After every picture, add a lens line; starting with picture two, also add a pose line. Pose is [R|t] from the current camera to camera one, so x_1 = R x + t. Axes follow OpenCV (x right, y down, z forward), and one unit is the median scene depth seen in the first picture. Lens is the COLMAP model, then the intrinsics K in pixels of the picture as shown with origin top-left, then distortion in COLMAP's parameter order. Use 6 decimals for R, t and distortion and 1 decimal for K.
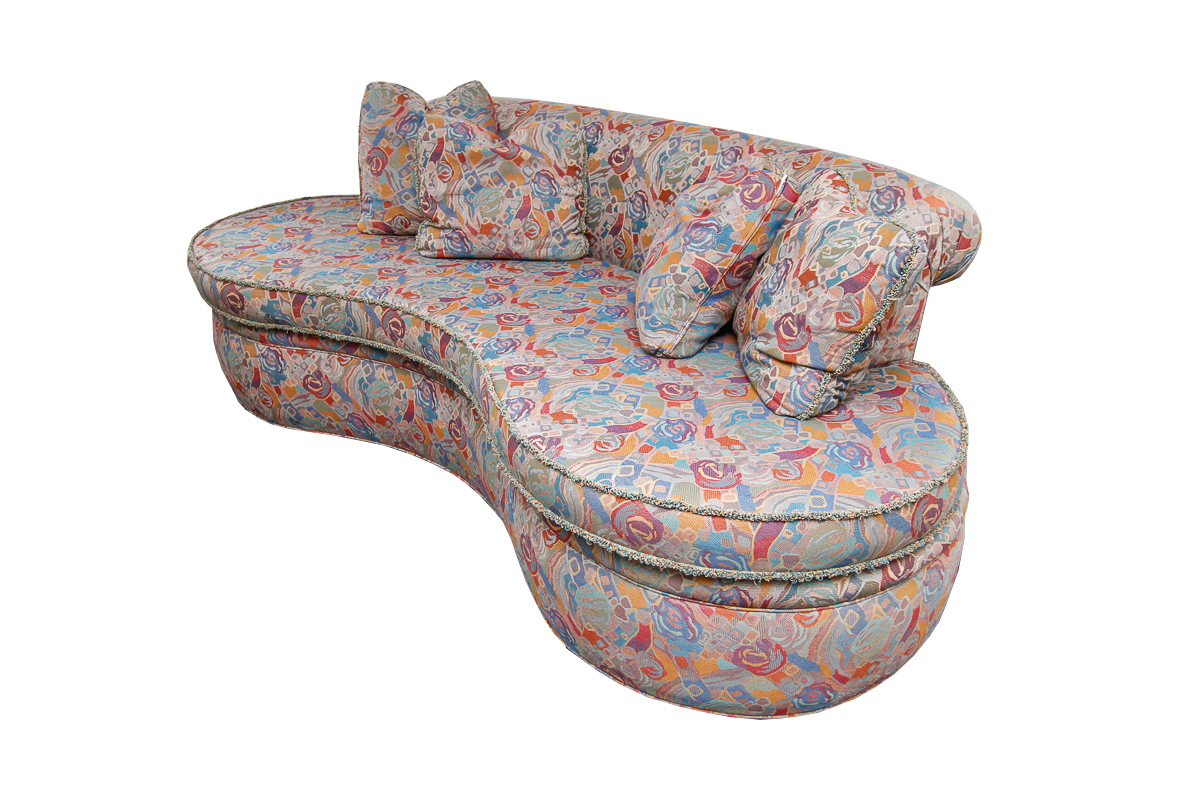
lens RADIAL K [[795.6, 0, 591.9], [0, 795.6, 422.2], [0, 0, 1]] dist [-0.009644, -0.000259]
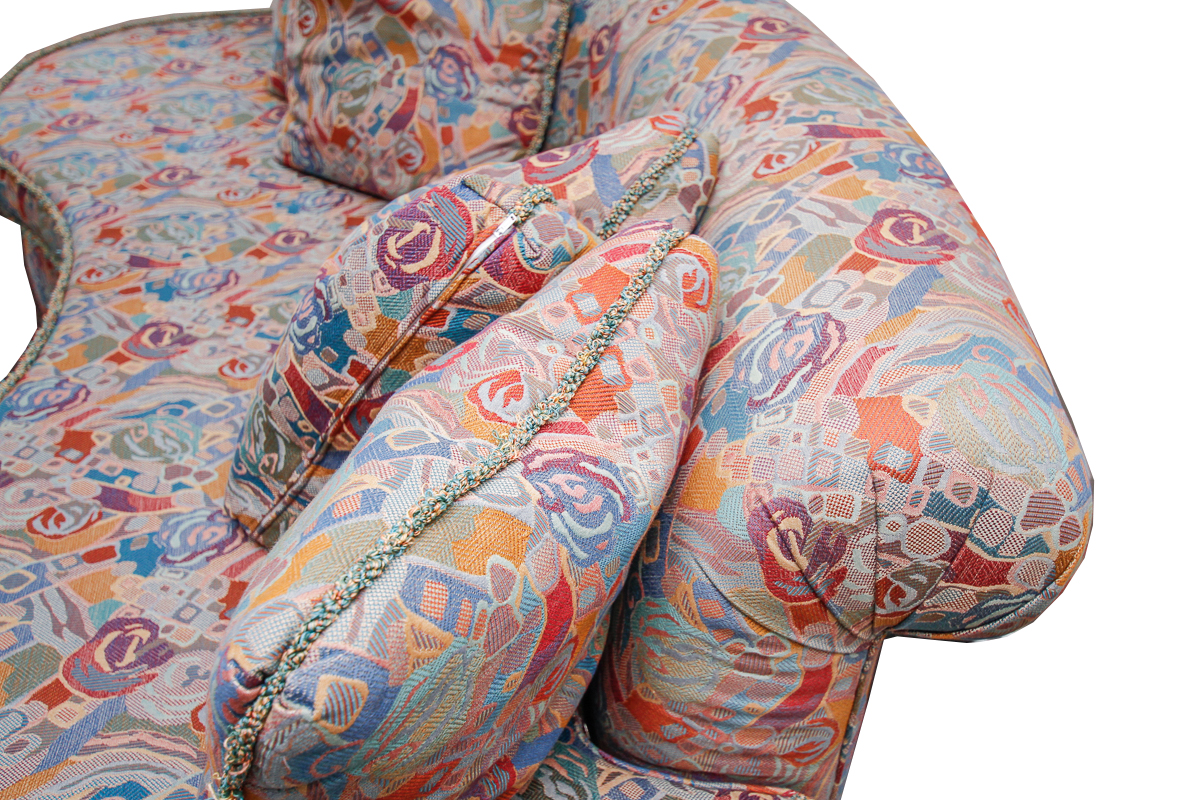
lens RADIAL K [[1020.1, 0, 602.4], [0, 1020.1, 418.5], [0, 0, 1]] dist [-0.001838, 0.054250]
pose [[0.858305, 0.320684, -0.400593, 0.389130], [-0.268719, 0.945962, 0.181511, -0.251747], [0.437153, -0.048145, 0.898097, 0.471325]]
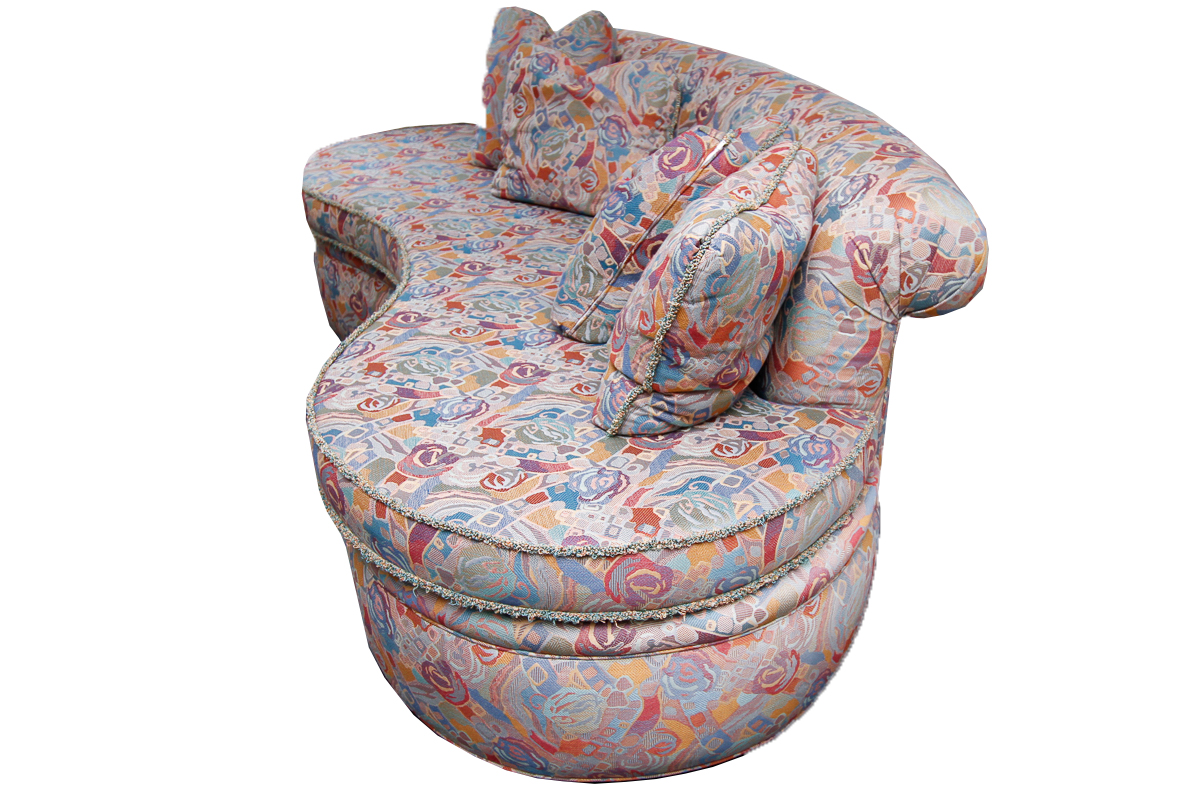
lens RADIAL K [[897.4, 0, 642.9], [0, 897.4, 440.0], [0, 0, 1]] dist [-0.011664, 0.000506]
pose [[0.891044, 0.244476, -0.382454, 0.464426], [-0.233819, 0.969390, 0.074909, -0.054200], [0.389061, 0.022678, 0.920933, 0.115366]]
